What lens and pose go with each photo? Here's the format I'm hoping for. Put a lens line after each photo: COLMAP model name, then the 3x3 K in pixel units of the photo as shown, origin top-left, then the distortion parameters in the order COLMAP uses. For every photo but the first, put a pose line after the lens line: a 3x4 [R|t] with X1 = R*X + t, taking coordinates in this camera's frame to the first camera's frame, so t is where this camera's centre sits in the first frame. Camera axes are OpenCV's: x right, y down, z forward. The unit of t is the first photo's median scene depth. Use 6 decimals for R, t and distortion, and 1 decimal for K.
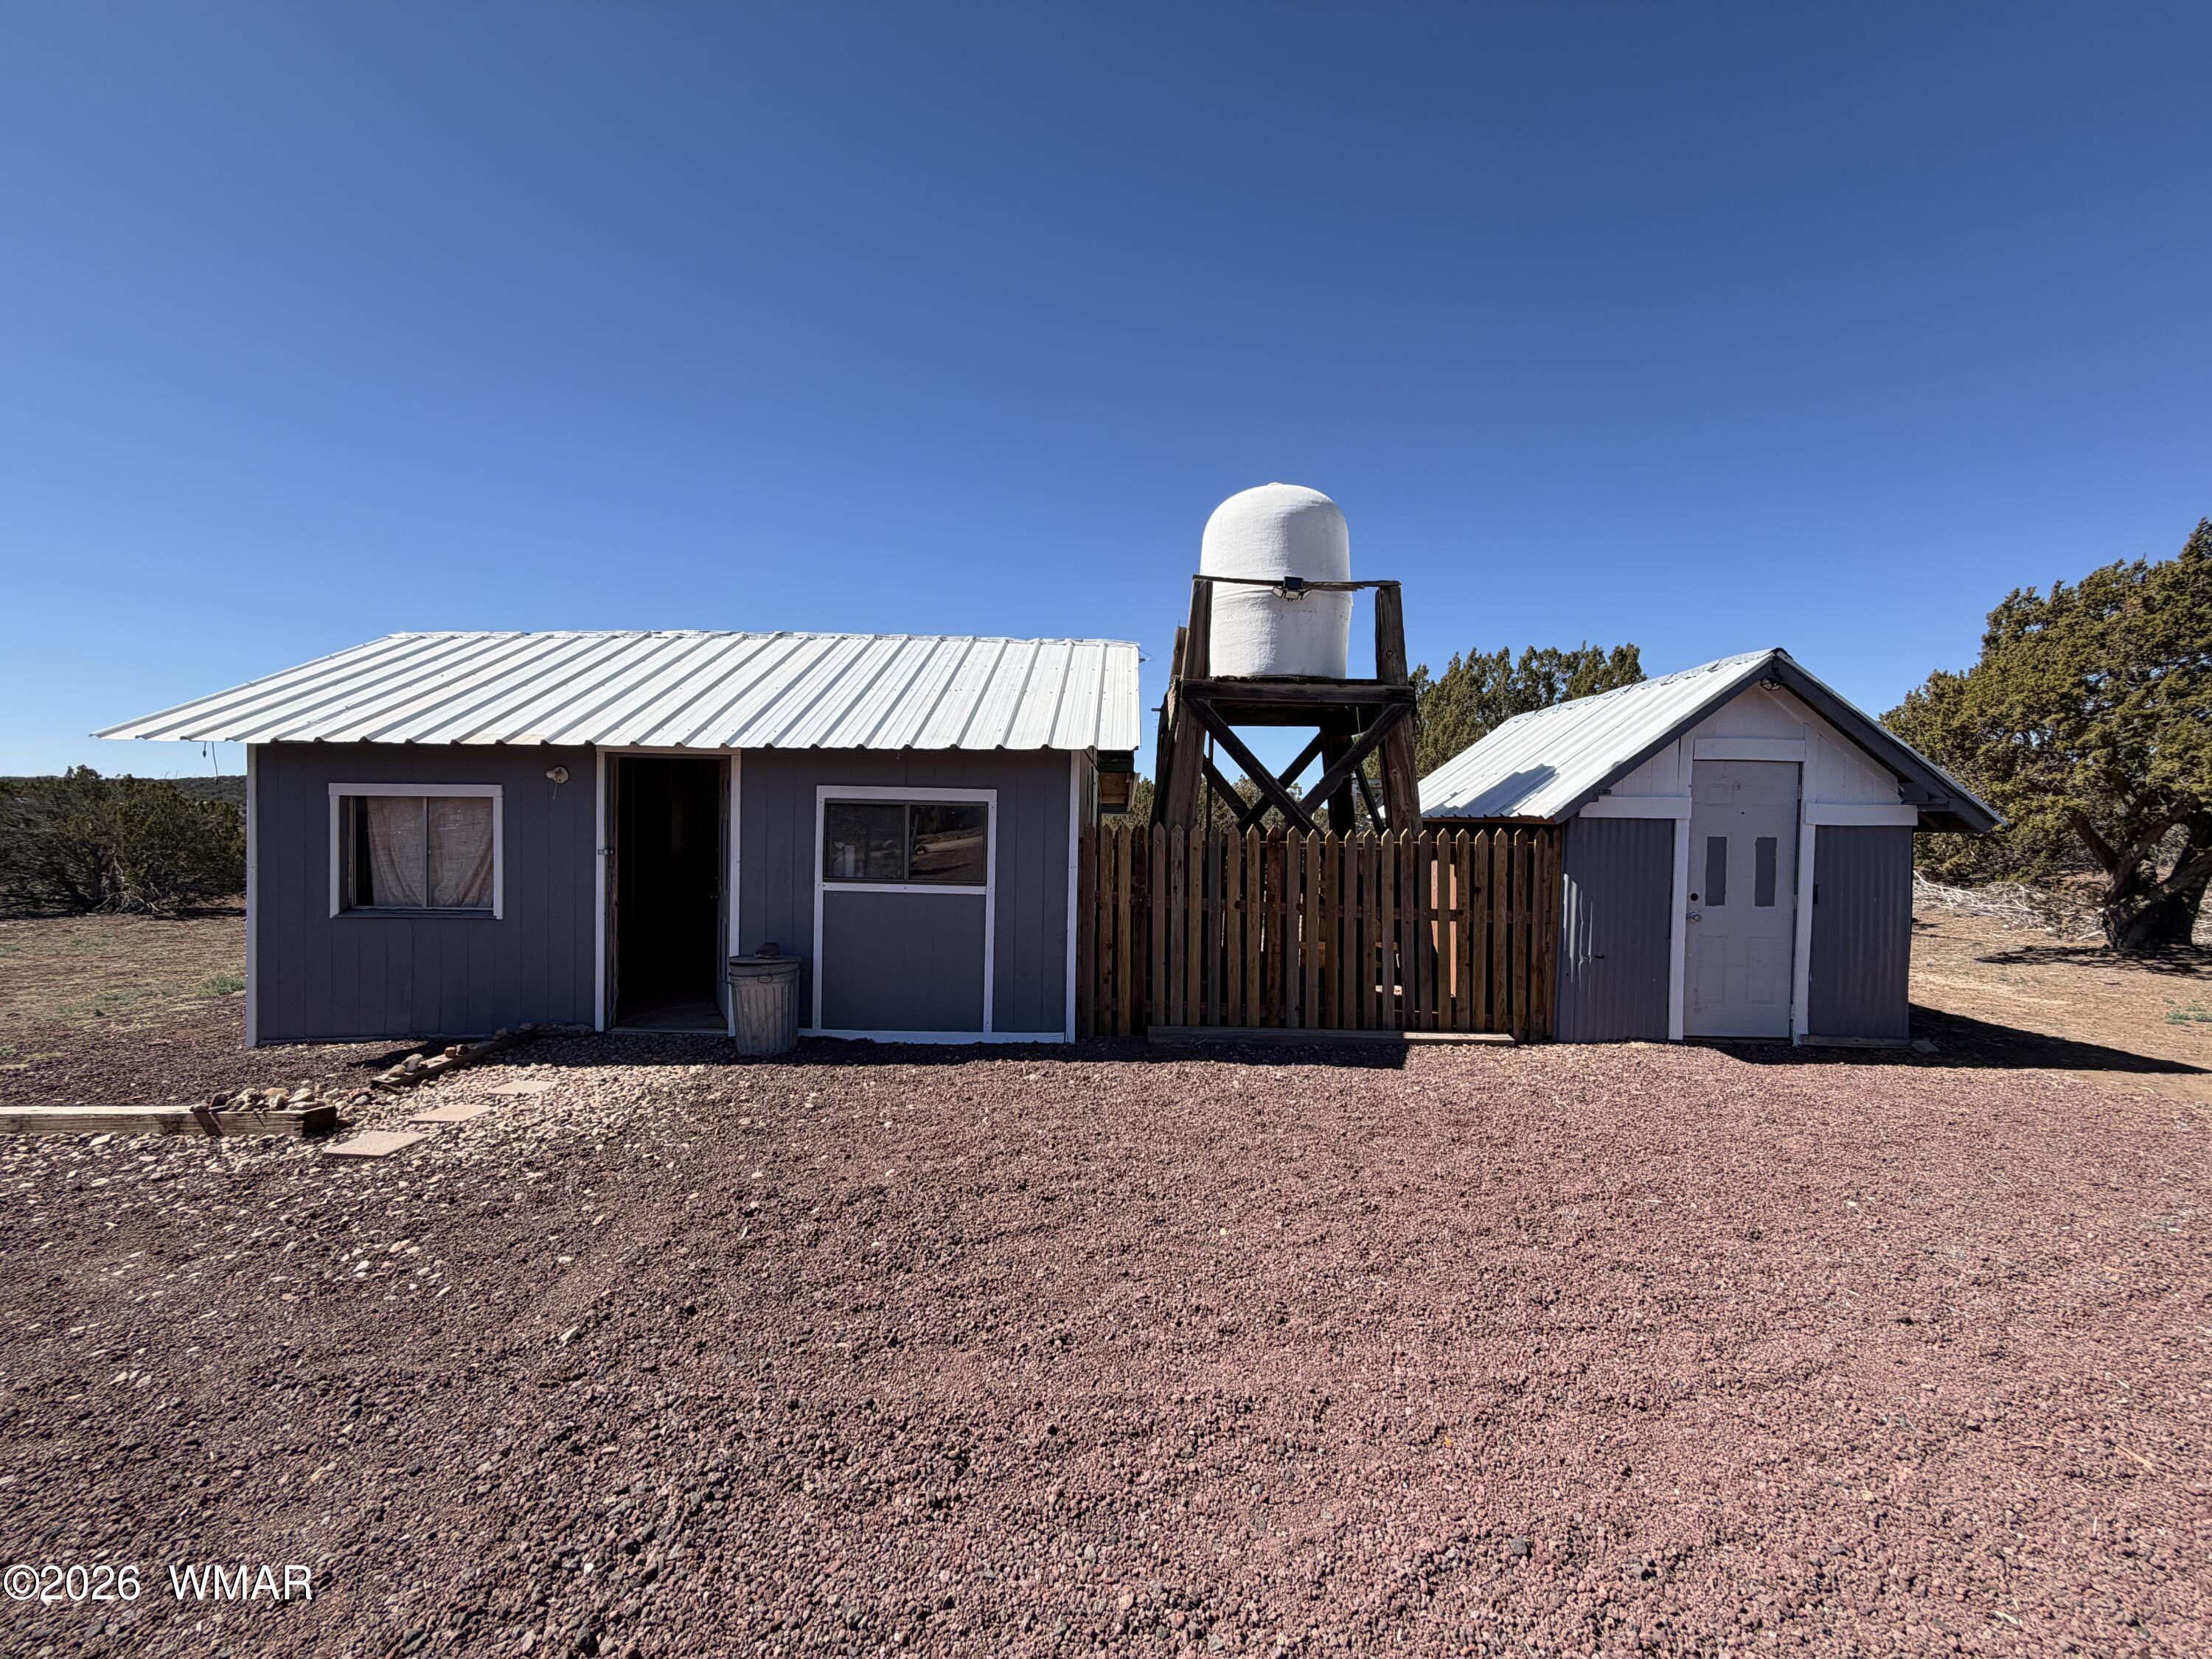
lens RADIAL K [[882.0, 0, 1108.6], [0, 882.0, 830.2], [0, 0, 1]] dist [0.000313, 0.000229]
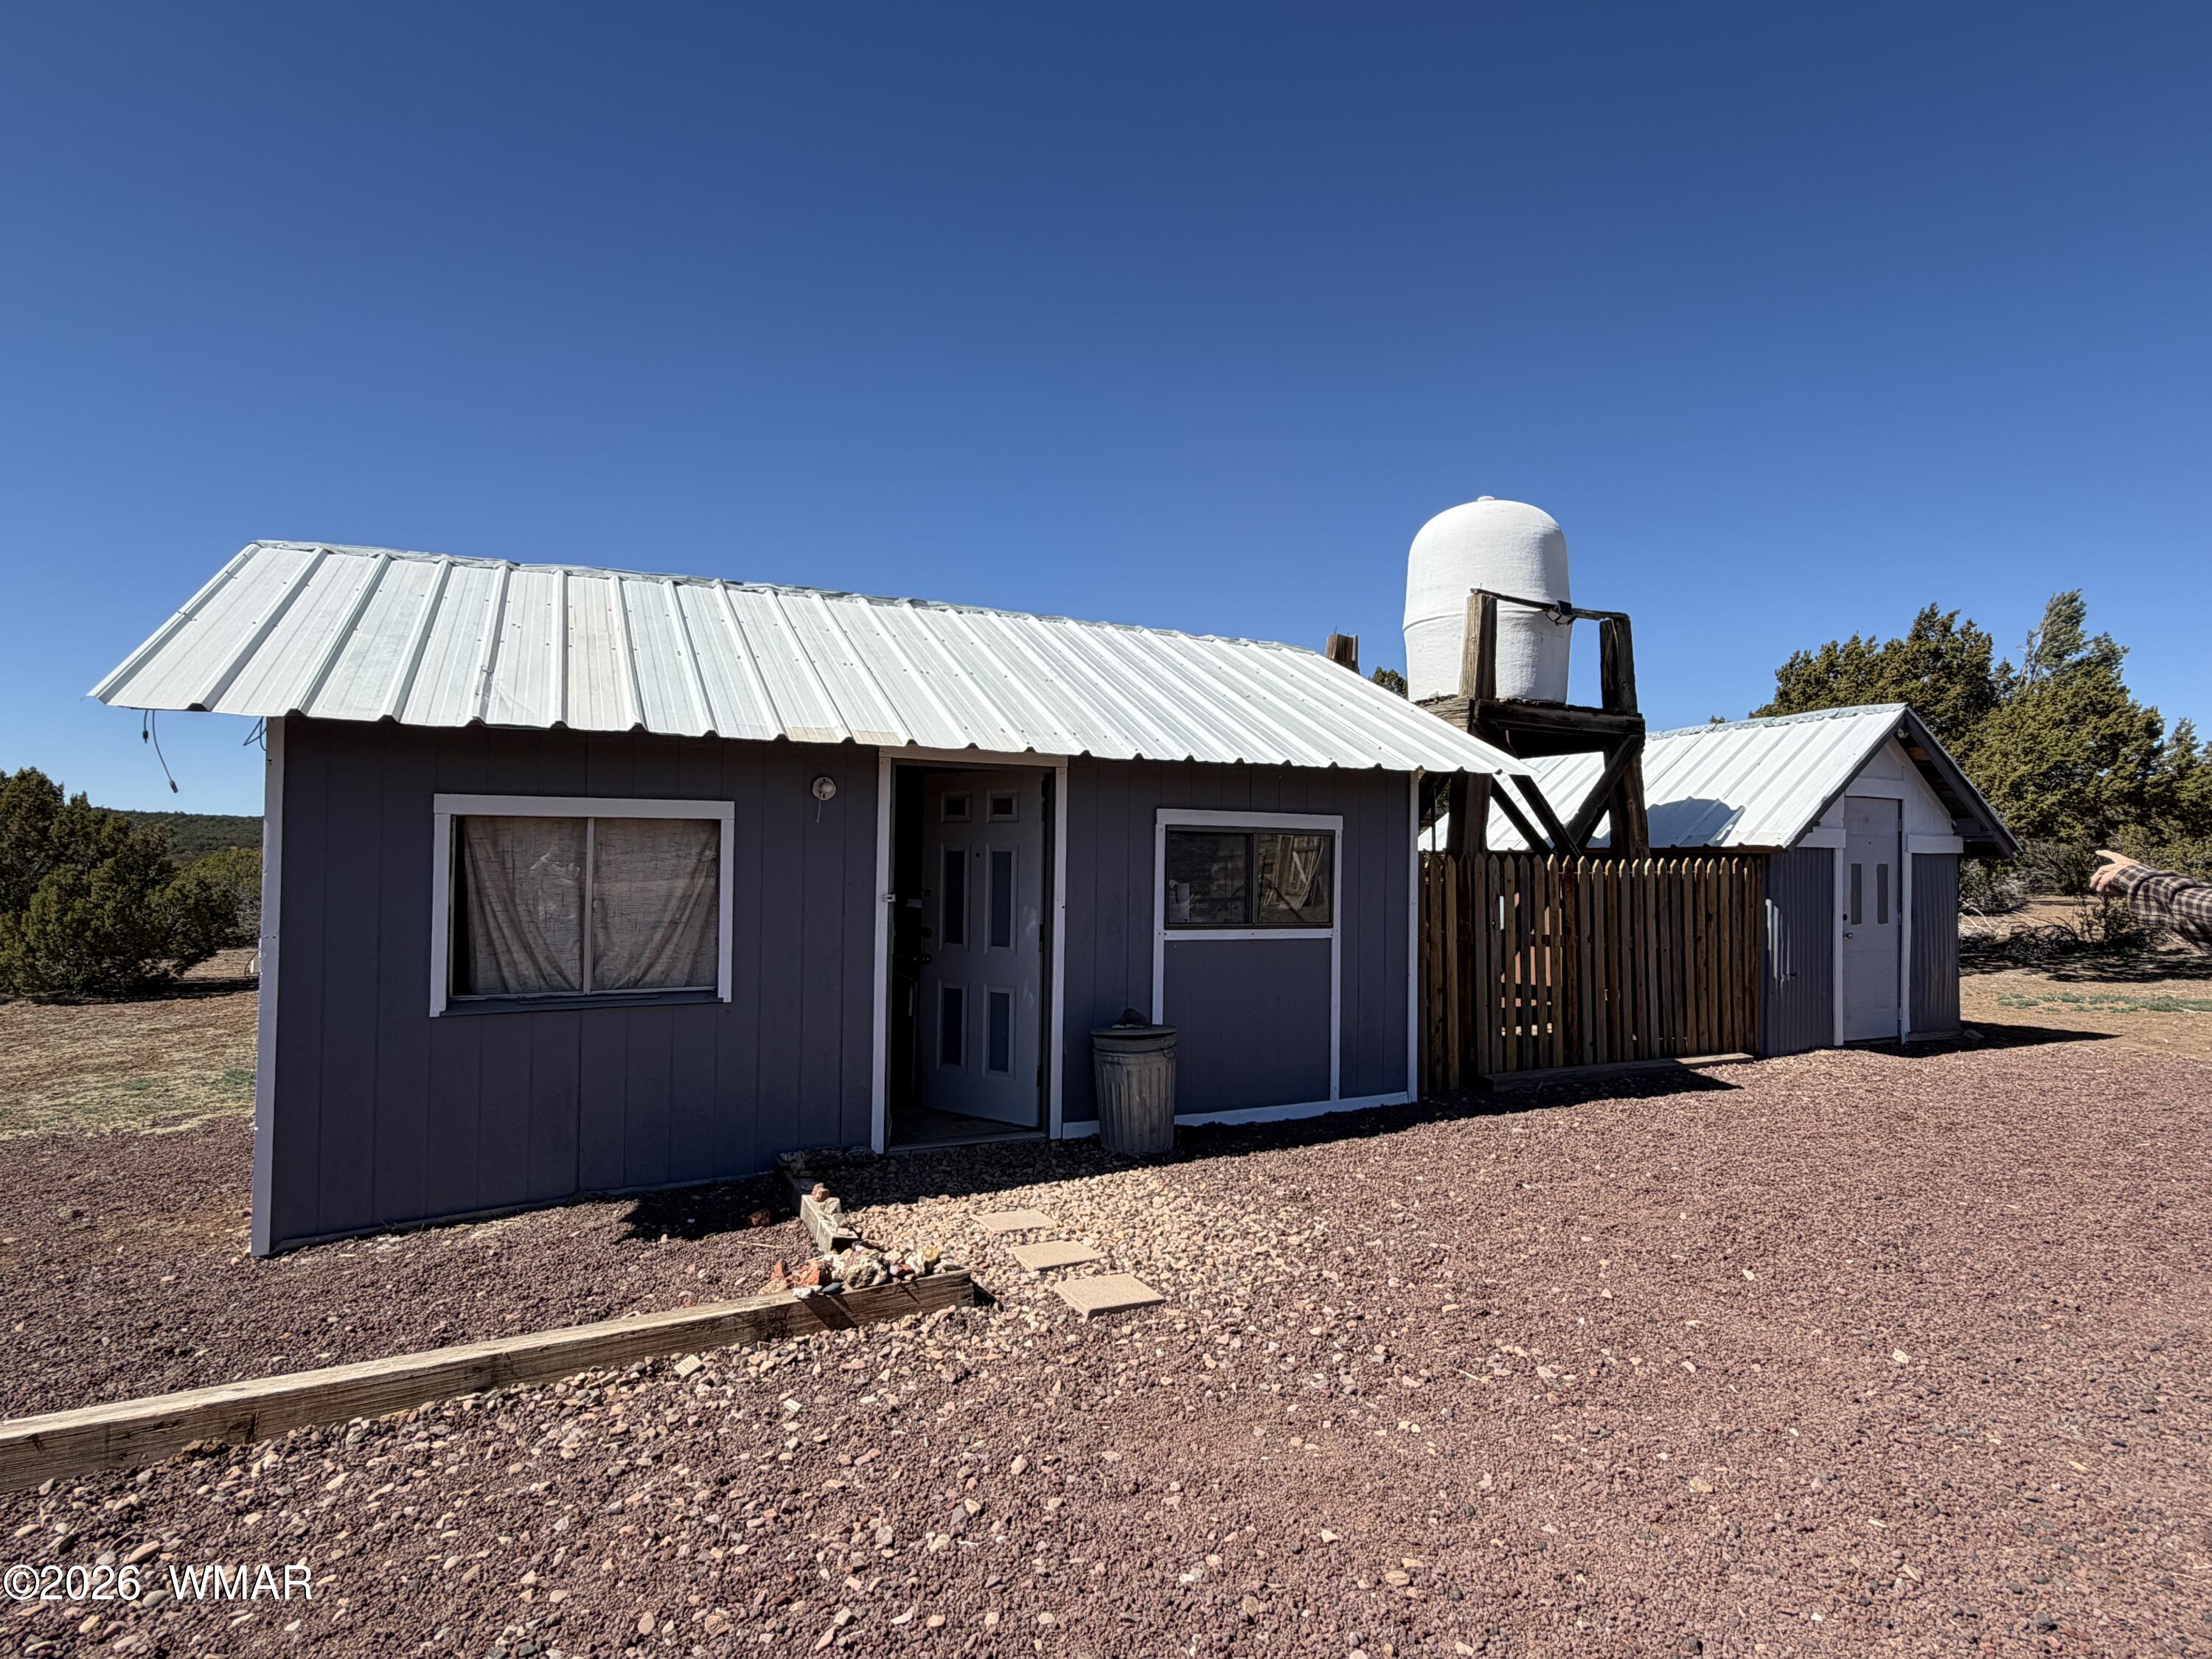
lens RADIAL K [[1169.4, 0, 1105.7], [0, 1169.4, 821.8], [0, 0, 1]] dist [0.002235, 0.000309]
pose [[0.894375, 0.008141, 0.447245, -0.841243], [0.010957, 0.999136, -0.040099, 0.003422], [-0.447184, 0.040764, 0.893512, 0.078405]]
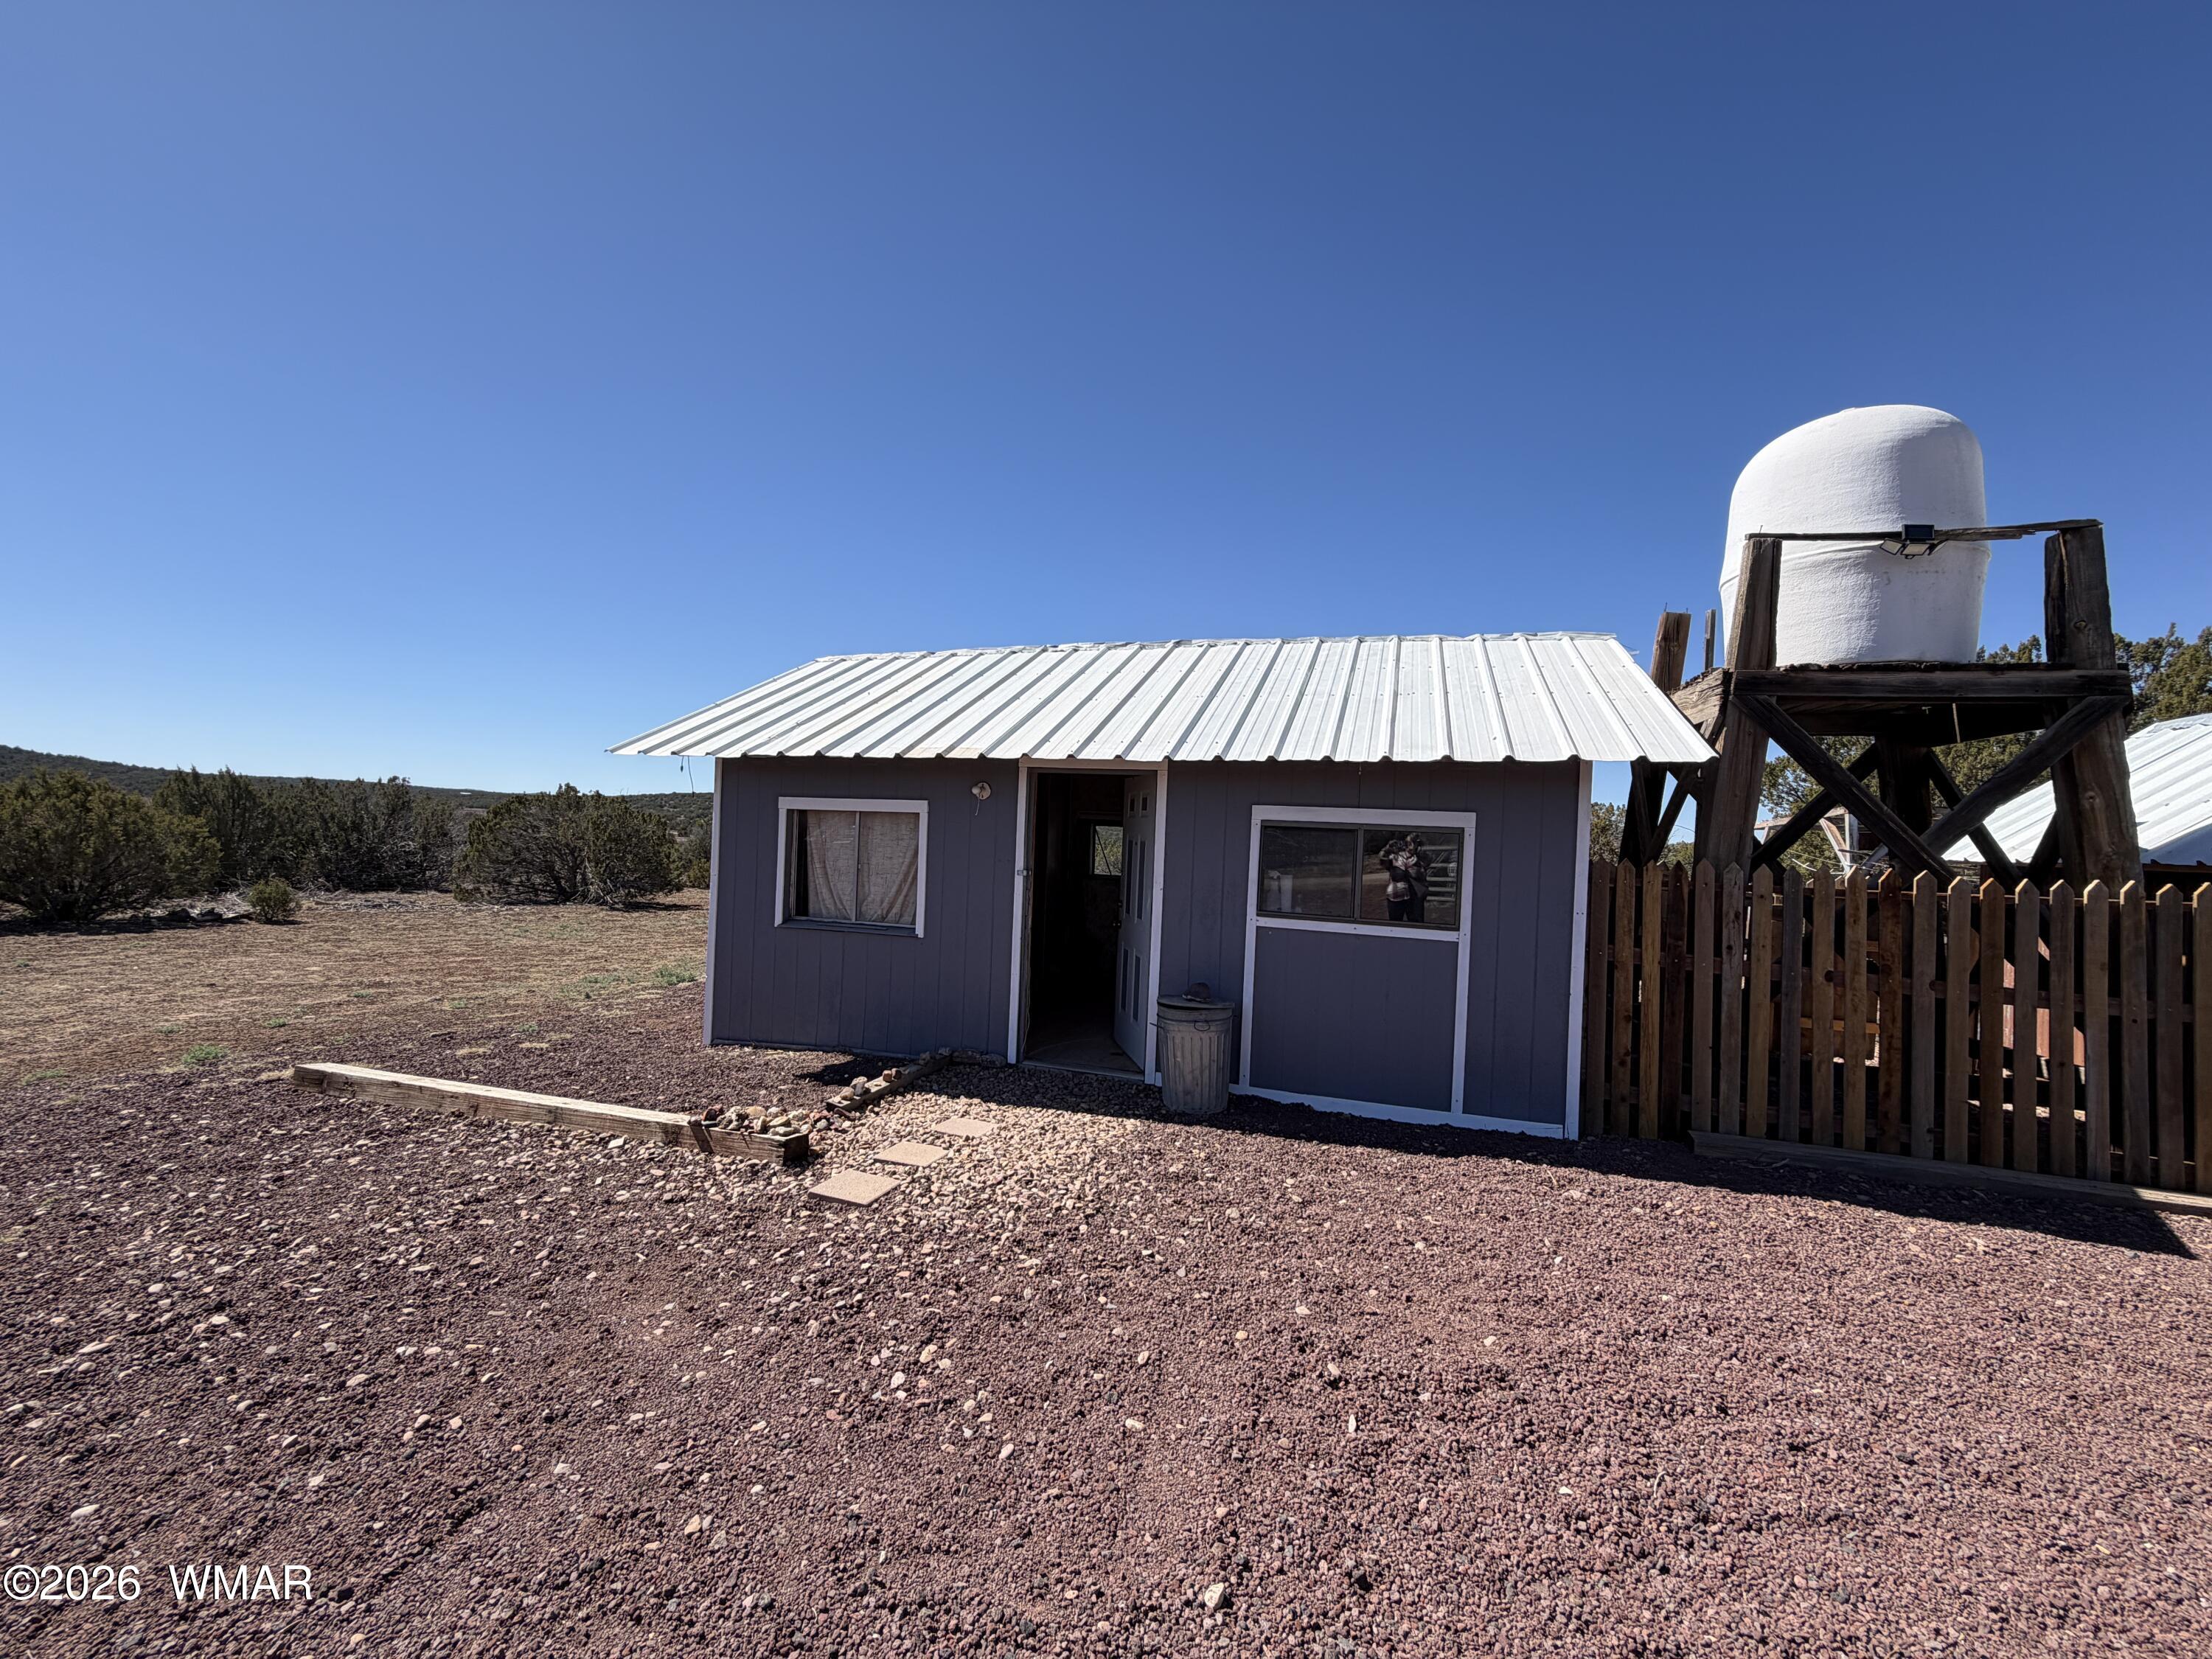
lens RADIAL K [[882.0, 0, 1106.7], [0, 882.0, 826.8], [0, 0, 1]] dist [0.000313, 0.000229]
pose [[0.954250, 0.020312, -0.298320, -0.207101], [-0.029853, 0.999177, -0.027462, -0.000703], [0.297517, 0.035112, 0.954071, 0.125695]]
